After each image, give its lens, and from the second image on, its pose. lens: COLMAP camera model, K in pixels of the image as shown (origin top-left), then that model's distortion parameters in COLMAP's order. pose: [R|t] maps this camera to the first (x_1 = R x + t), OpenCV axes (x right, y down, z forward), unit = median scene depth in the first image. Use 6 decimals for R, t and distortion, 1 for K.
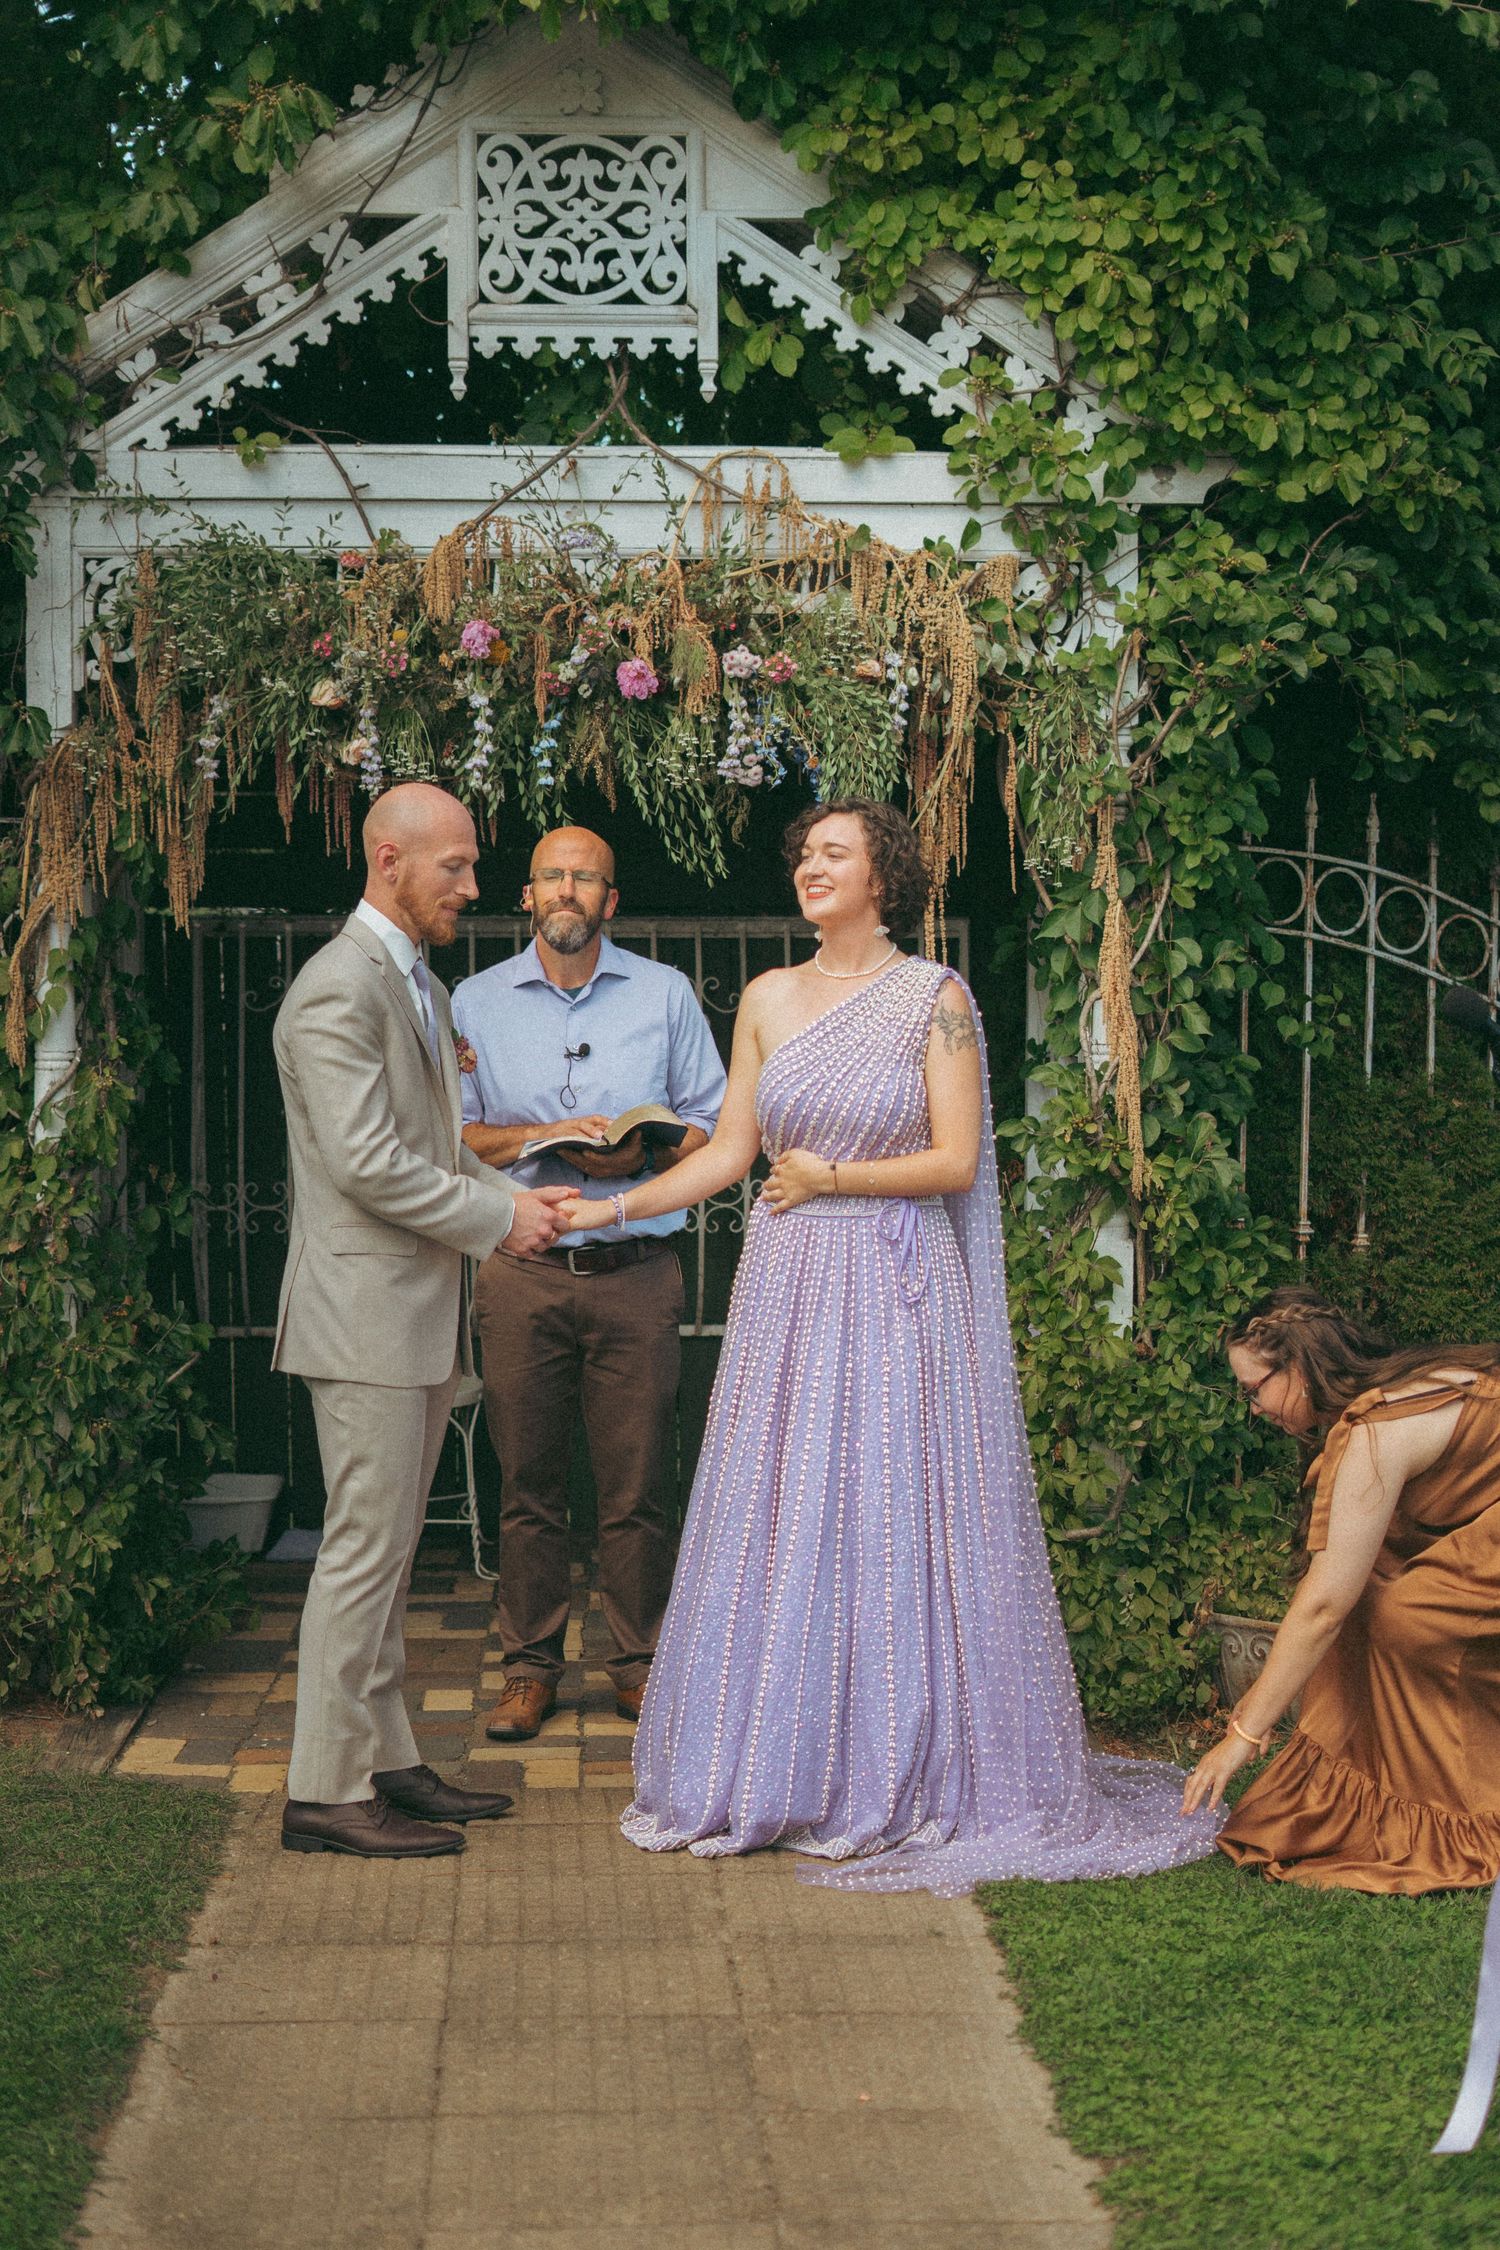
lens RADIAL K [[3626.1, 0, 806.4], [0, 3626.1, 1225.7], [0, 0, 1]] dist [-0.004298, 0.000000]
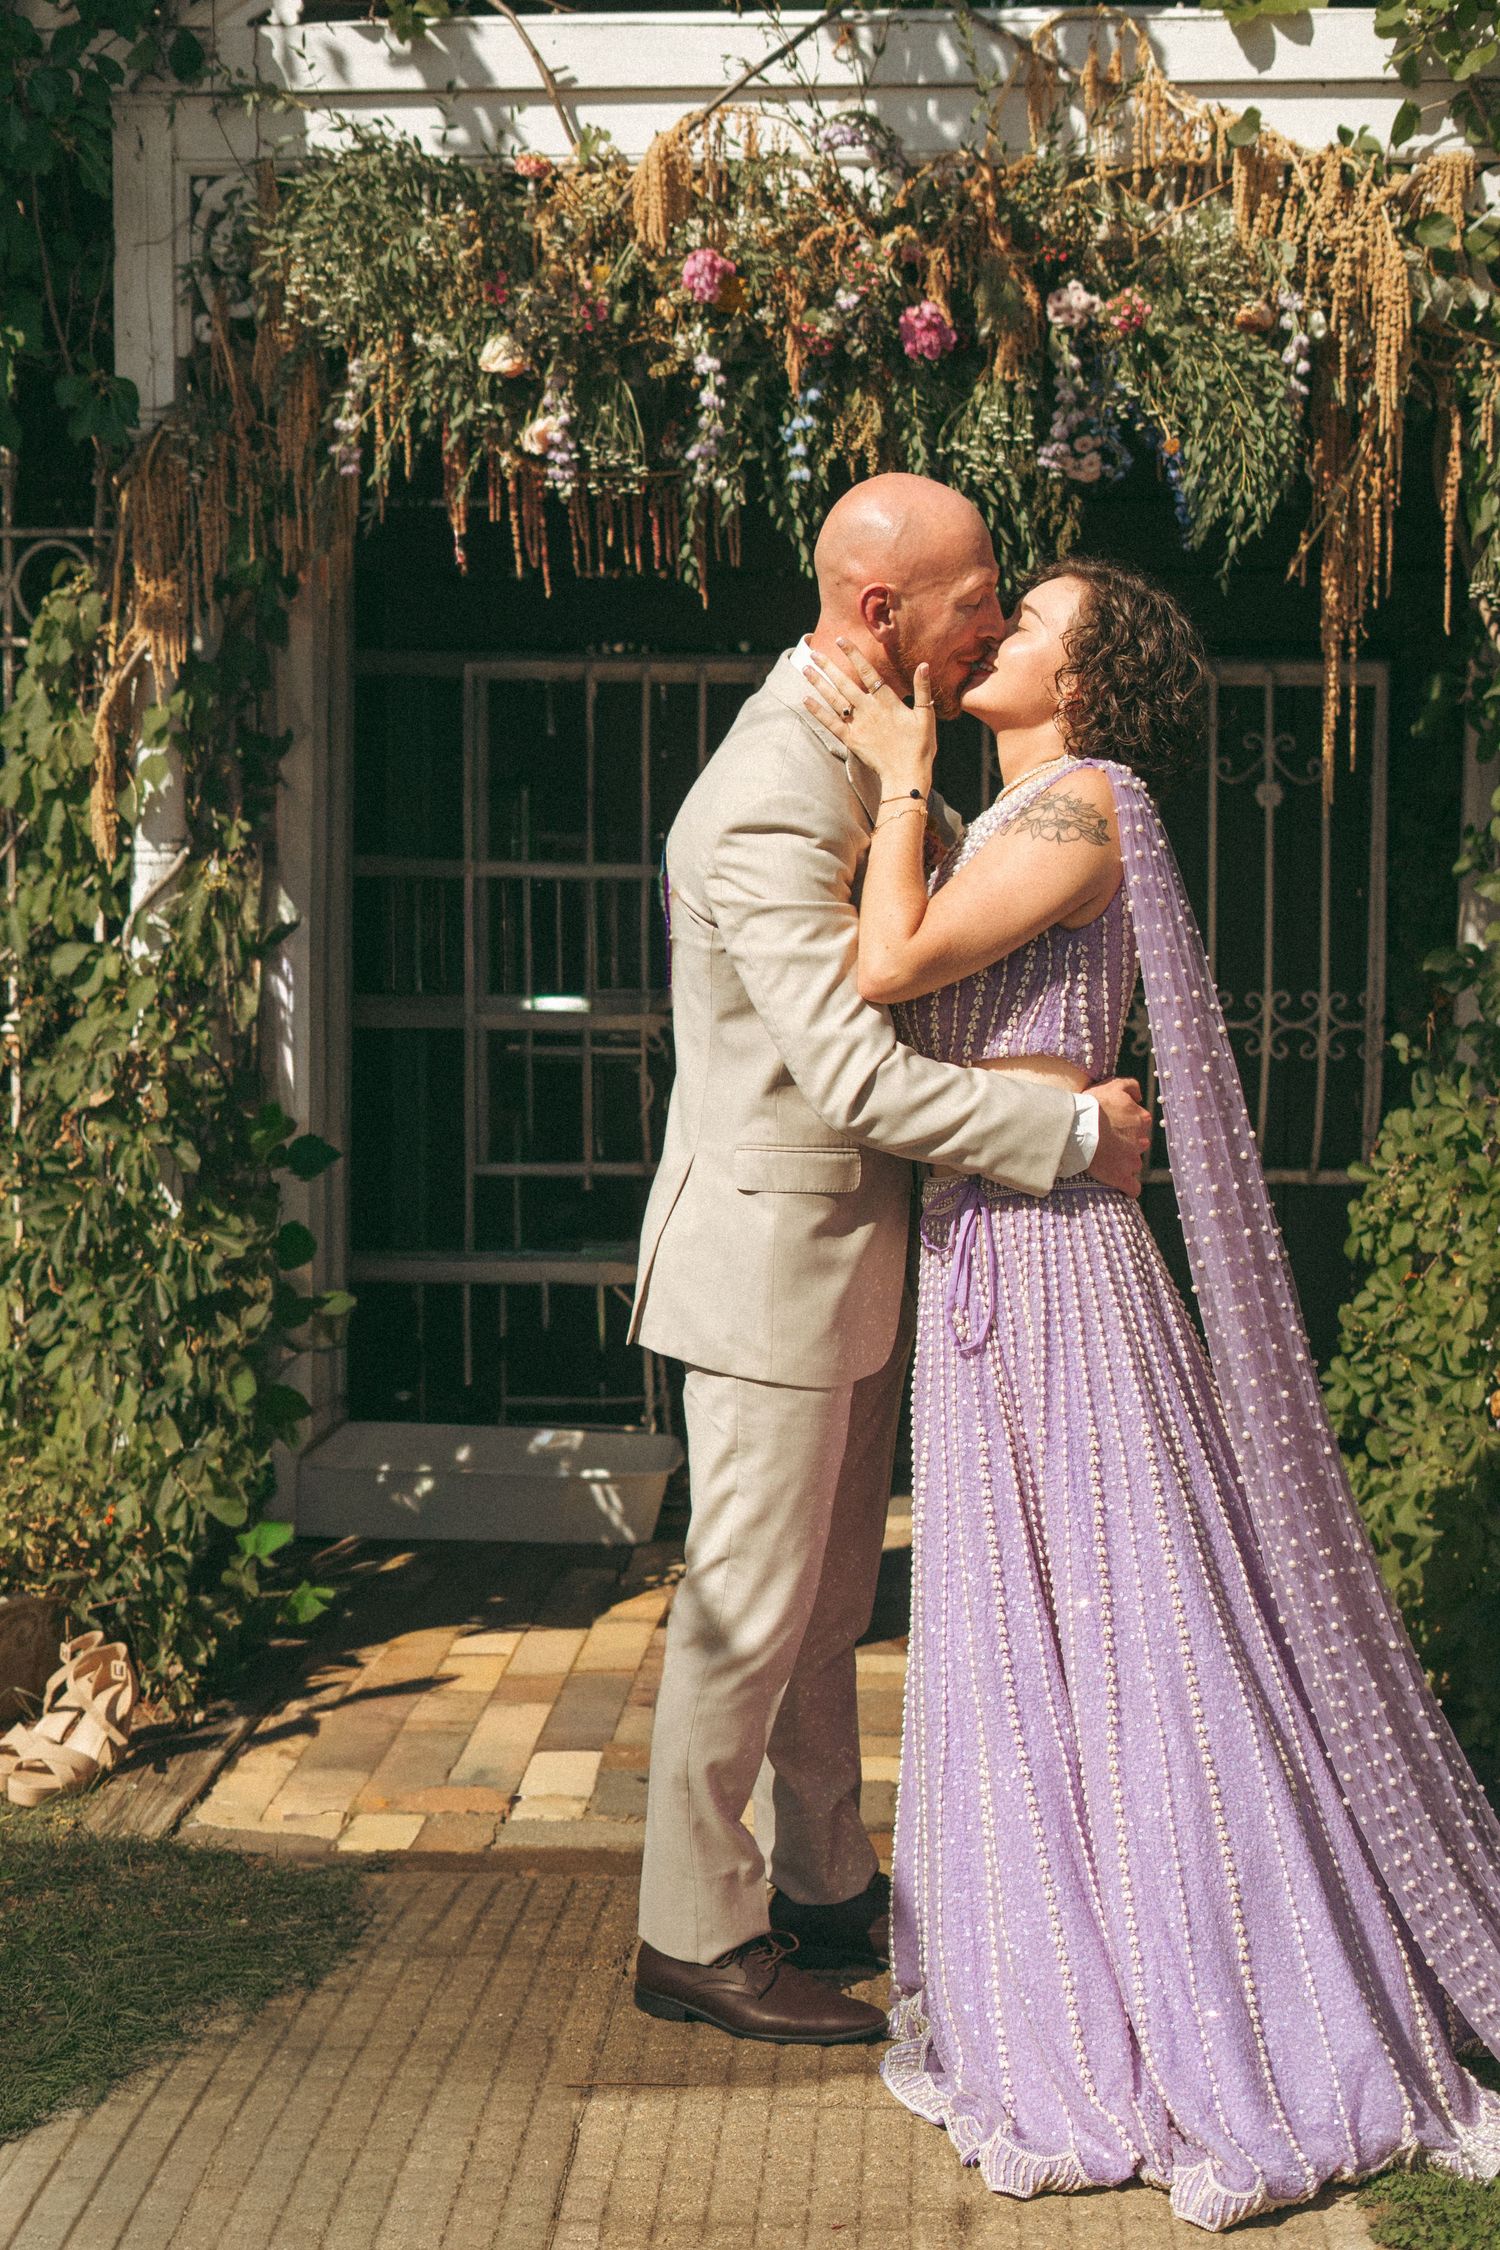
lens RADIAL K [[3367.8, 0, 752.8], [0, 3367.8, 1102.9], [0, 0, 1]] dist [-0.005111, 0.000000]
pose [[0.990445, 0.021098, -0.136283, 0.012892], [-0.014123, 0.998550, 0.051941, -0.032087], [0.137181, -0.049520, 0.989307, 0.325407]]
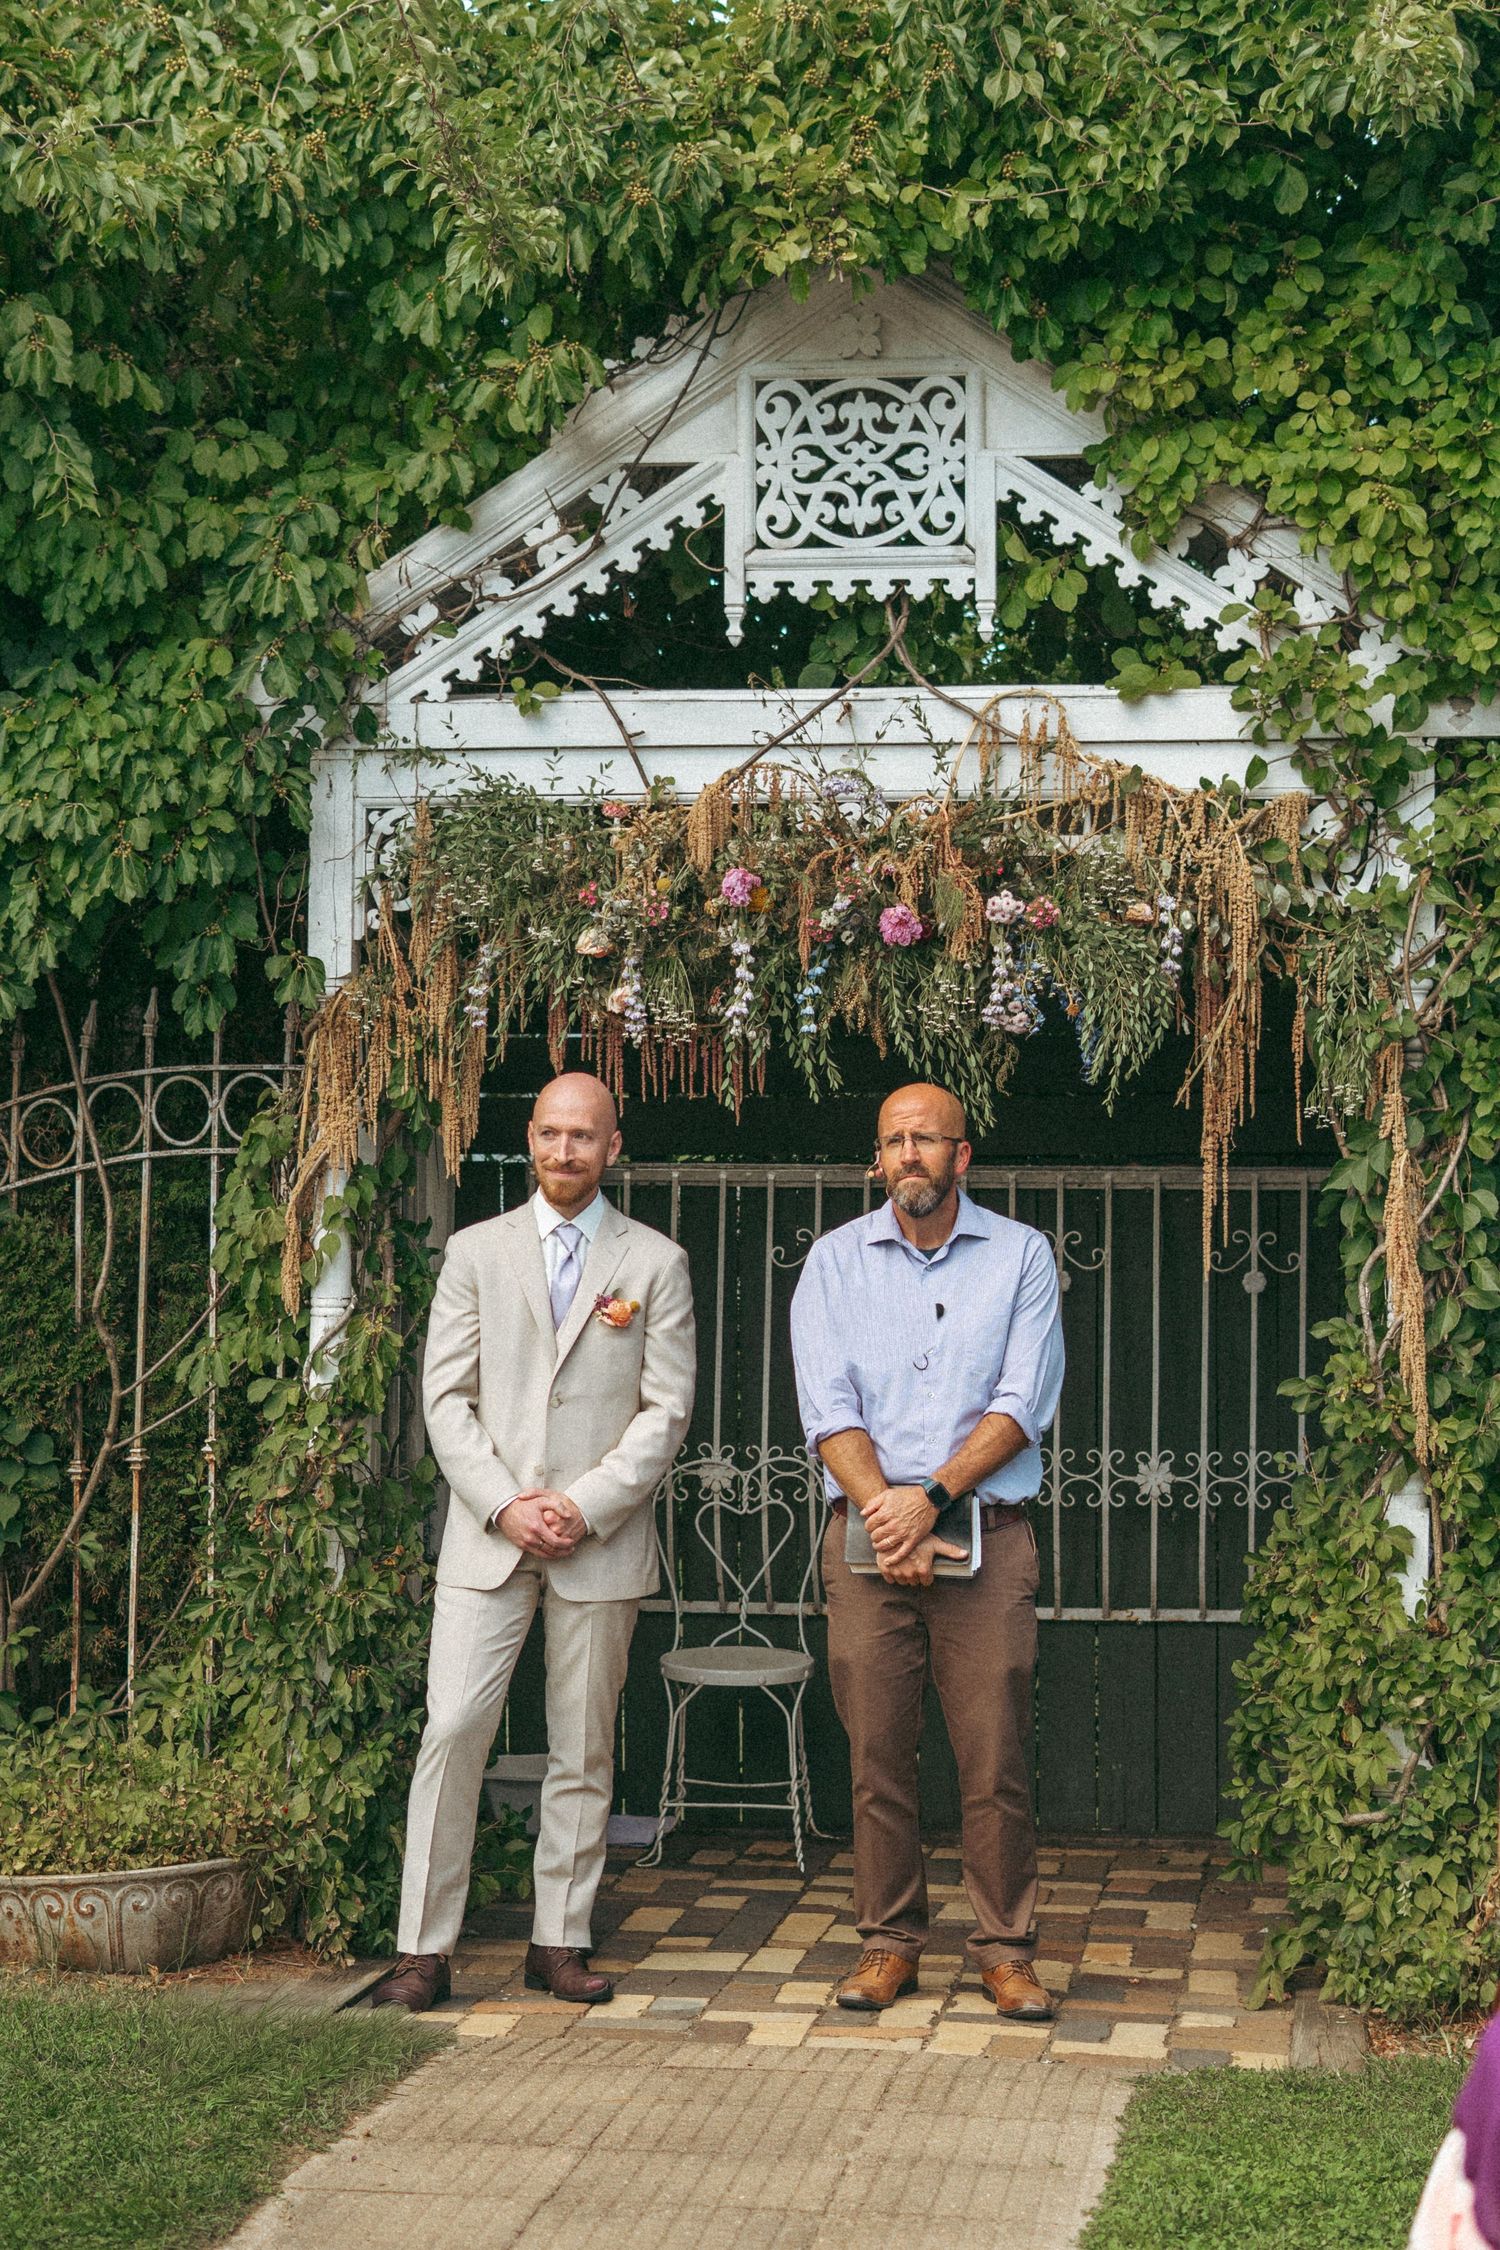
lens RADIAL K [[4681.3, 0, 600.0], [0, 4681.3, 1295.6], [0, 0, 1]] dist [-0.004740, 0.000000]
pose [[0.975661, 0.009615, -0.219074, 0.150831], [-0.022029, 0.998282, -0.054294, 0.020021], [0.218175, 0.057798, 0.974197, -0.245605]]
